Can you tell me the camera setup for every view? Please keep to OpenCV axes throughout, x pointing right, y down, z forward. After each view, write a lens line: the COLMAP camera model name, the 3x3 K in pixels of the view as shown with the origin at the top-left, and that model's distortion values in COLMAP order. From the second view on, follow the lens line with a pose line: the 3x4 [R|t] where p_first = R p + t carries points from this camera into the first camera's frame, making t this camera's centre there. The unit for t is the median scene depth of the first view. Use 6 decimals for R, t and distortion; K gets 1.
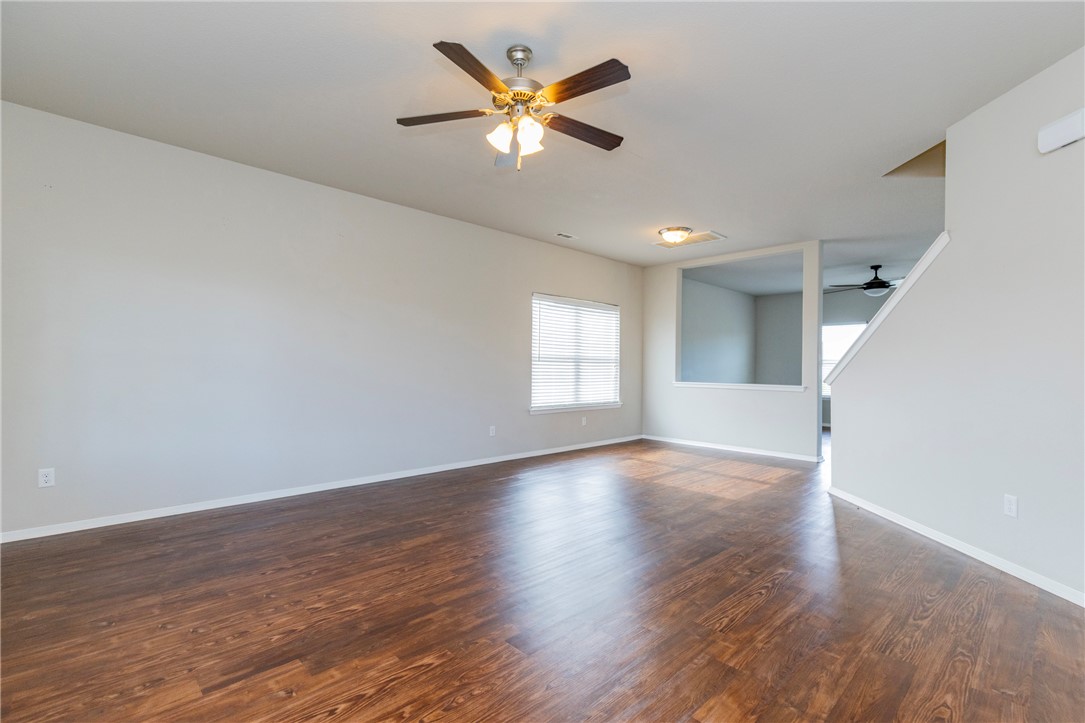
lens RADIAL K [[498.2, 0, 546.3], [0, 498.2, 366.1], [0, 0, 1]] dist [0.003442, 0.000657]
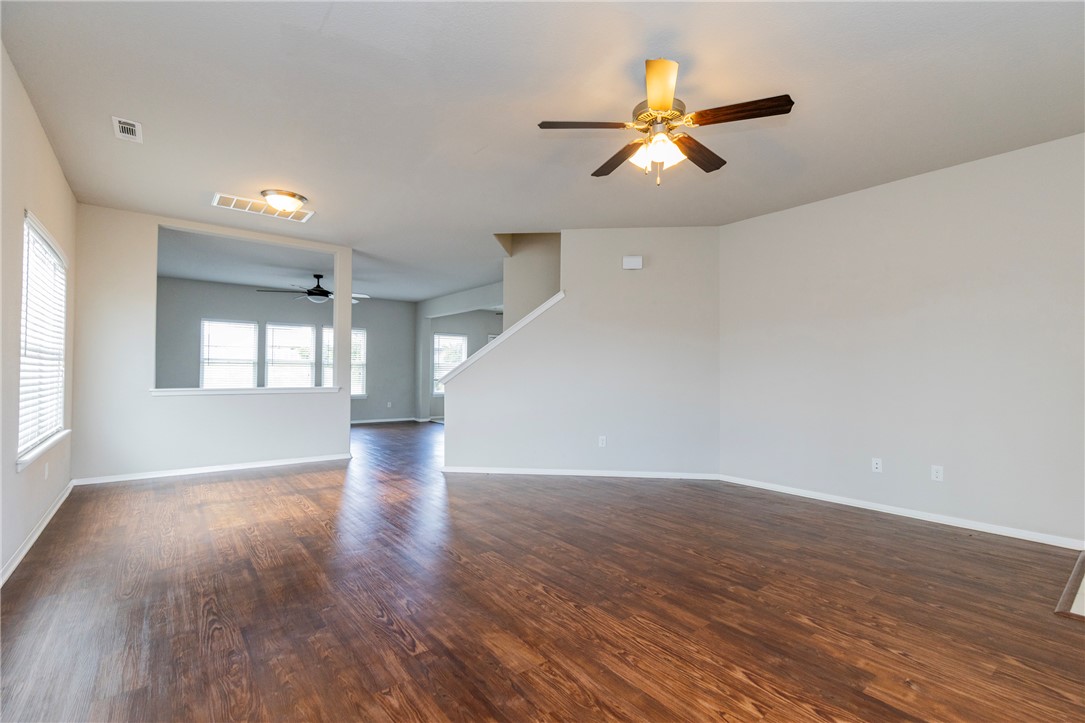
lens RADIAL K [[498.2, 0, 551.3], [0, 498.2, 370.0], [0, 0, 1]] dist [0.003442, 0.000657]
pose [[0.077971, -0.003856, 0.996948, -0.980813], [-0.009660, 0.999943, 0.004624, -0.007691], [-0.996909, -0.009992, 0.077929, 1.009926]]
